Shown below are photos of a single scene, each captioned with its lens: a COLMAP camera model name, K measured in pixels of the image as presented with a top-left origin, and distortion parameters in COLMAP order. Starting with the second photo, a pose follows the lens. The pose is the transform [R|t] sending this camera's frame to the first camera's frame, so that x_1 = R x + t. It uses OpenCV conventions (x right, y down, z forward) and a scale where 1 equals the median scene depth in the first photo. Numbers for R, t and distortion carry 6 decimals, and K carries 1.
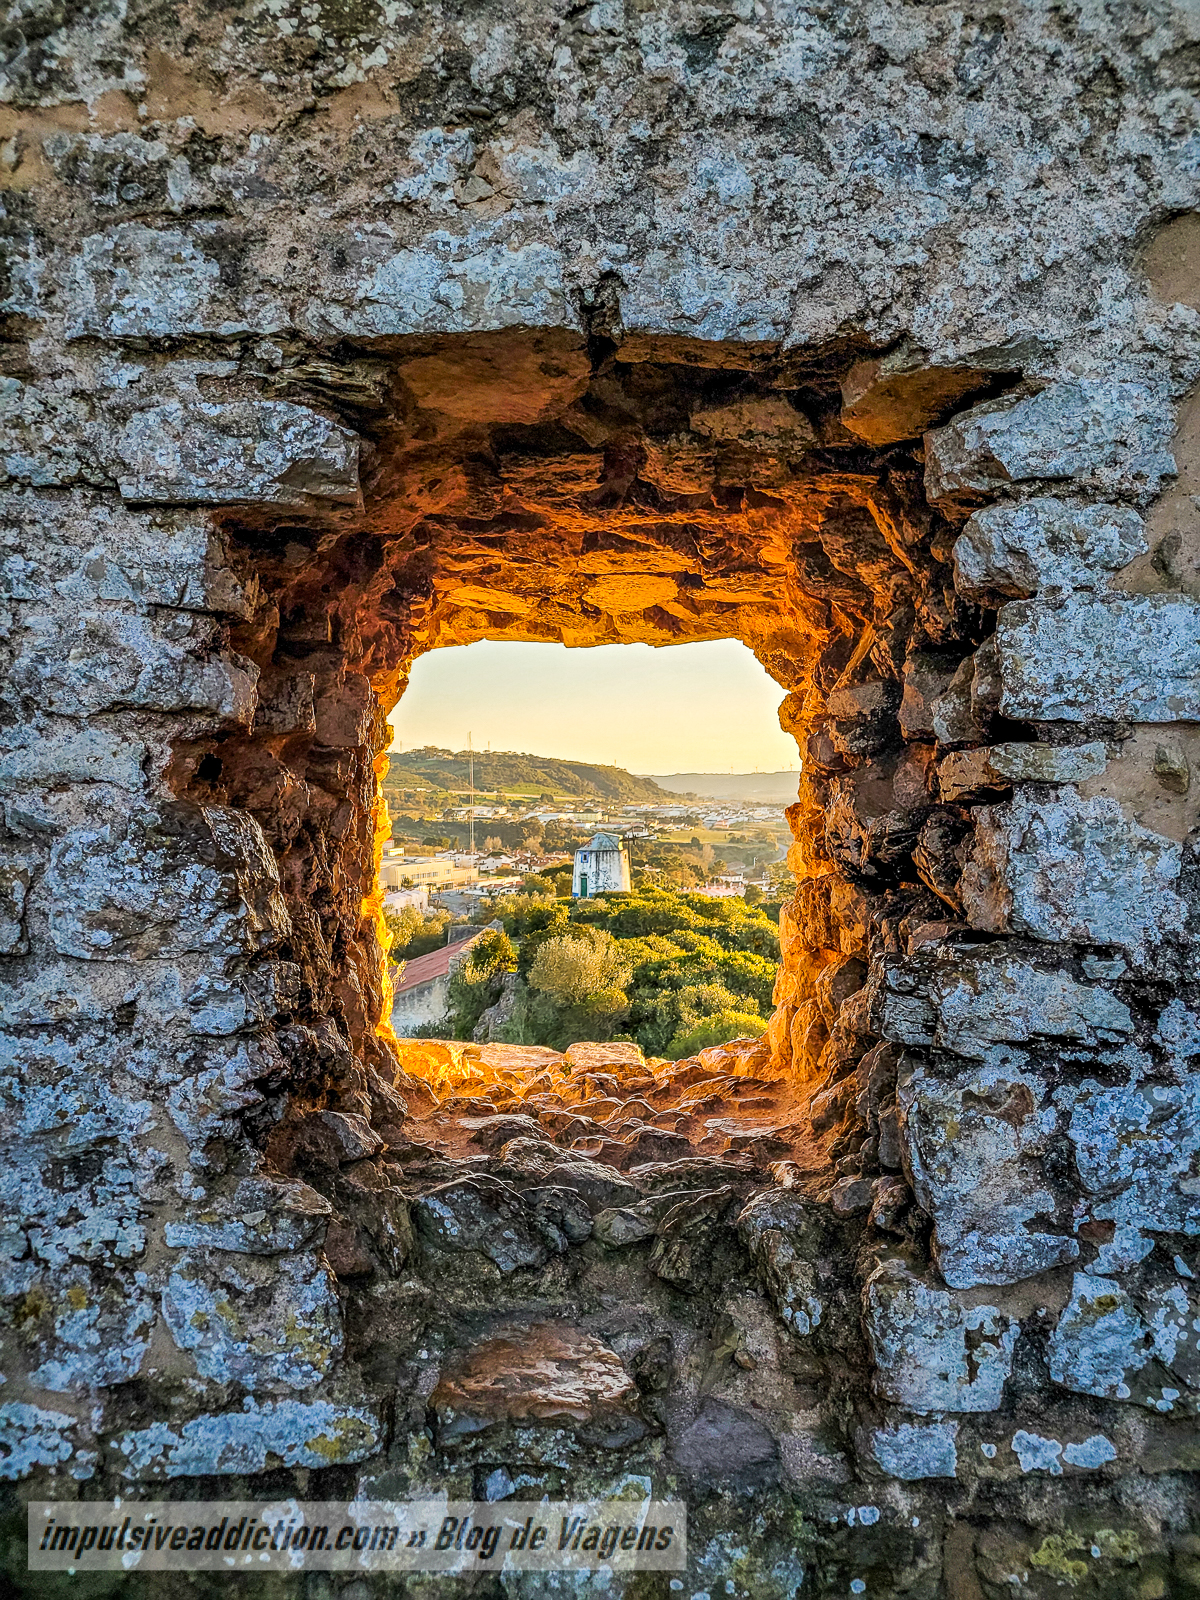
lens RADIAL K [[1217.6, 0, 595.7], [0, 1217.6, 827.5], [0, 0, 1]] dist [0.039224, -0.000120]
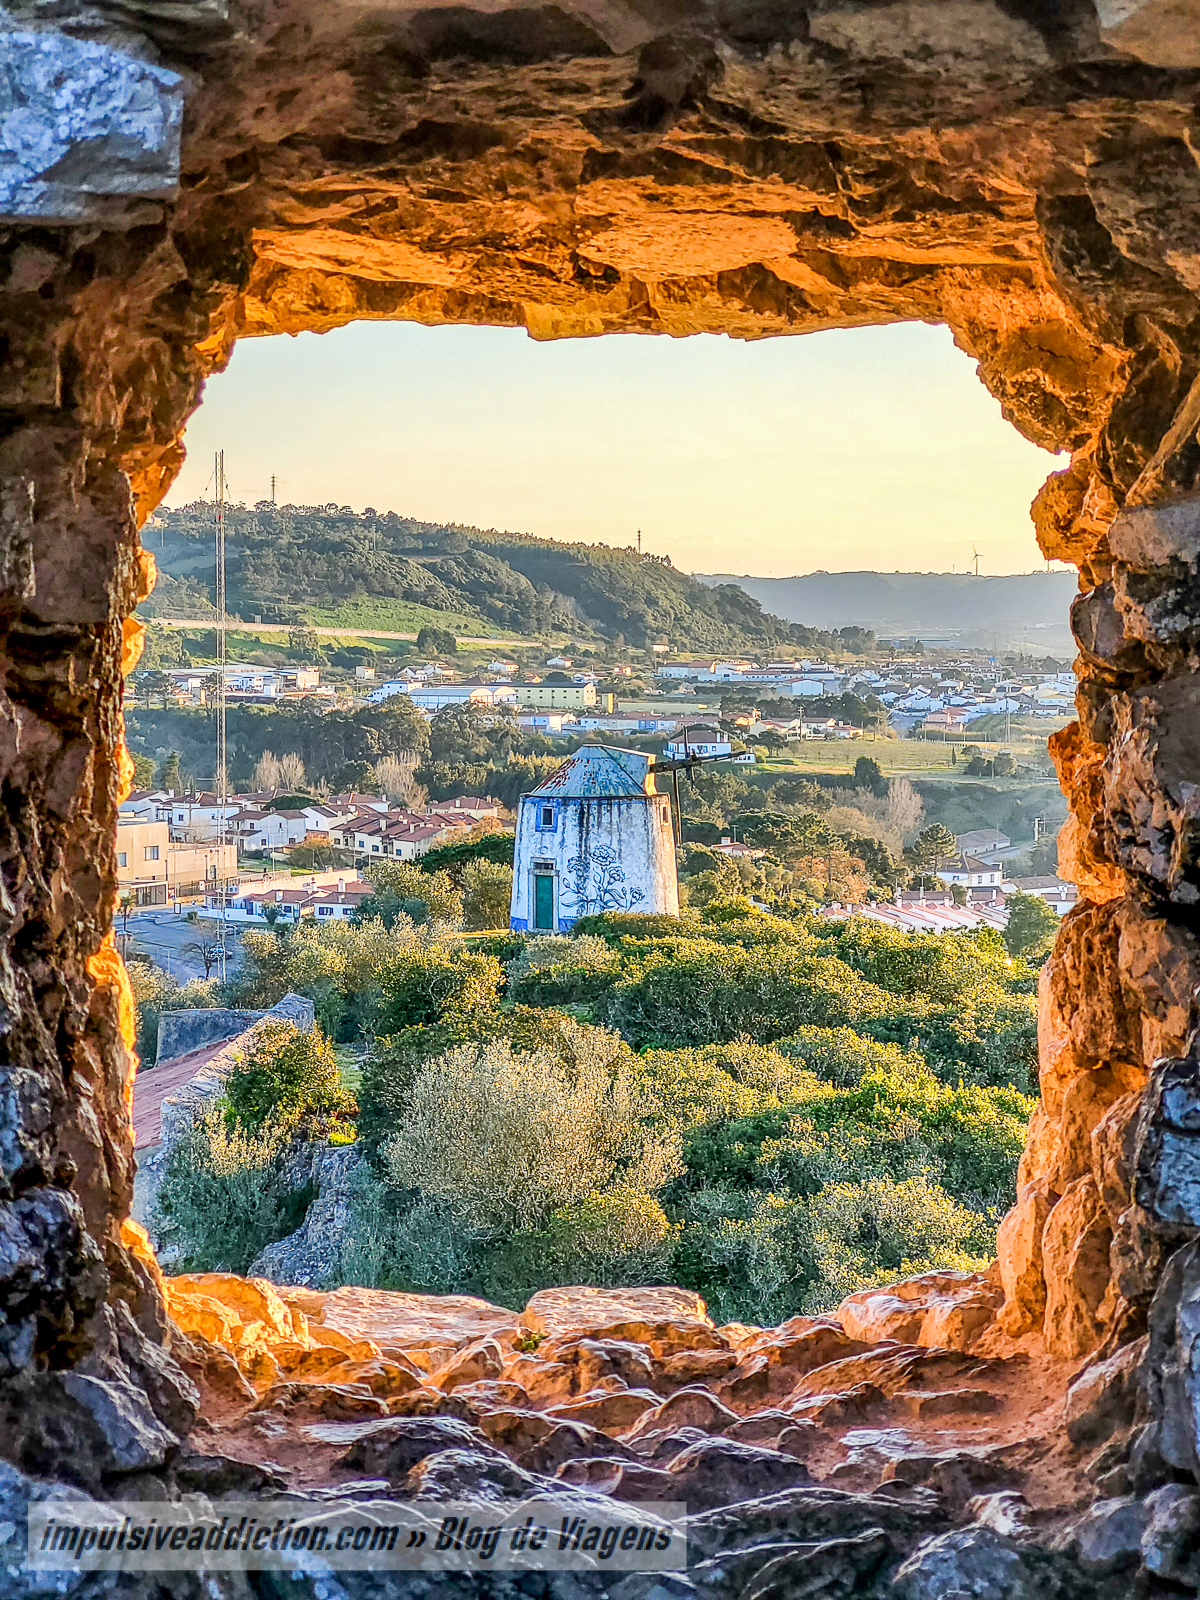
lens RADIAL K [[3549.3, 0, 600.0], [0, 3549.3, 800.0], [0, 0, 1]] dist [-0.207480, 3.414626]
pose [[0.999958, 0.006520, 0.006459, -0.010627], [-0.006650, 0.999771, 0.020352, -0.020896], [-0.006325, -0.020394, 0.999772, -0.284053]]
